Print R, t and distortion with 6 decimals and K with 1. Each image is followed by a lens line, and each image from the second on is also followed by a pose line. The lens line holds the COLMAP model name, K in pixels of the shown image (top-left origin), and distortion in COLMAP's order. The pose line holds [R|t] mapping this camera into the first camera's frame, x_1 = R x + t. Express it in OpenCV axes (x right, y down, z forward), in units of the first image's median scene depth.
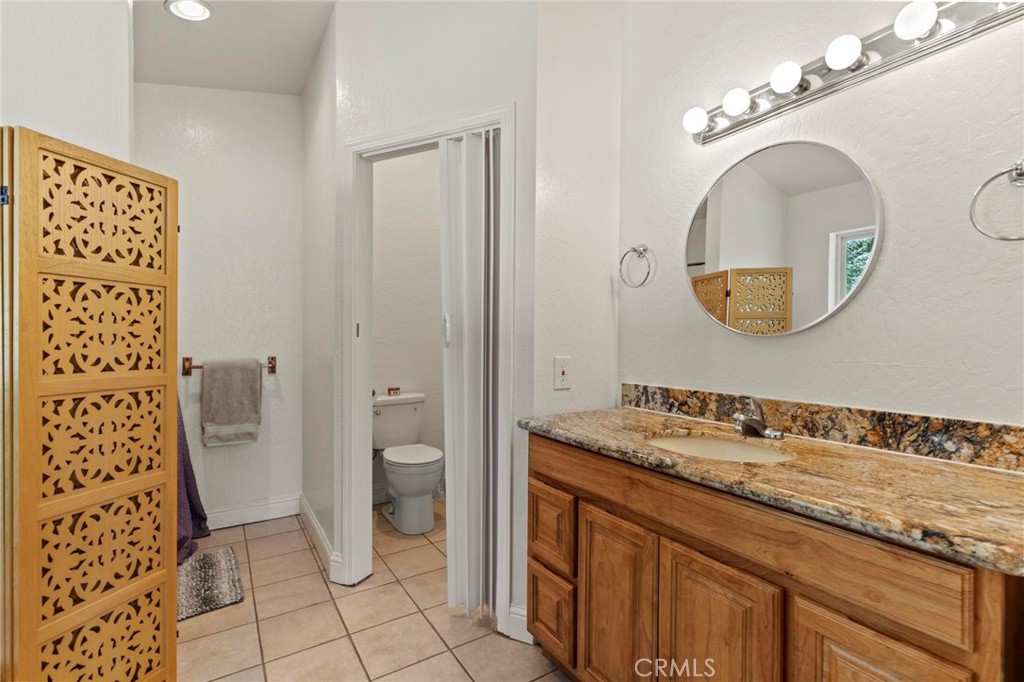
lens RADIAL K [[465.3, 0, 510.6], [0, 465.3, 340.4], [0, 0, 1]] dist [0.002747, 0.001154]
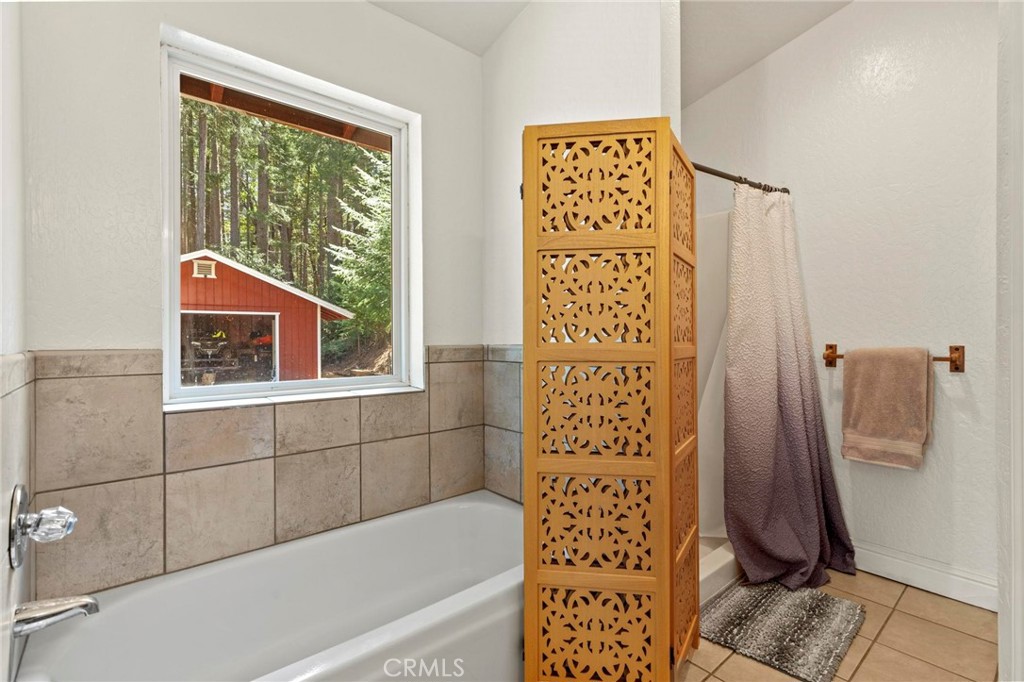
lens RADIAL K [[465.3, 0, 512.0], [0, 465.3, 340.3], [0, 0, 1]] dist [0.002747, 0.001154]
pose [[0.147584, -0.003992, -0.989042, 0.067156], [0.001988, 0.999991, -0.003740, 0.061192], [0.989048, -0.001414, 0.147590, 0.636415]]
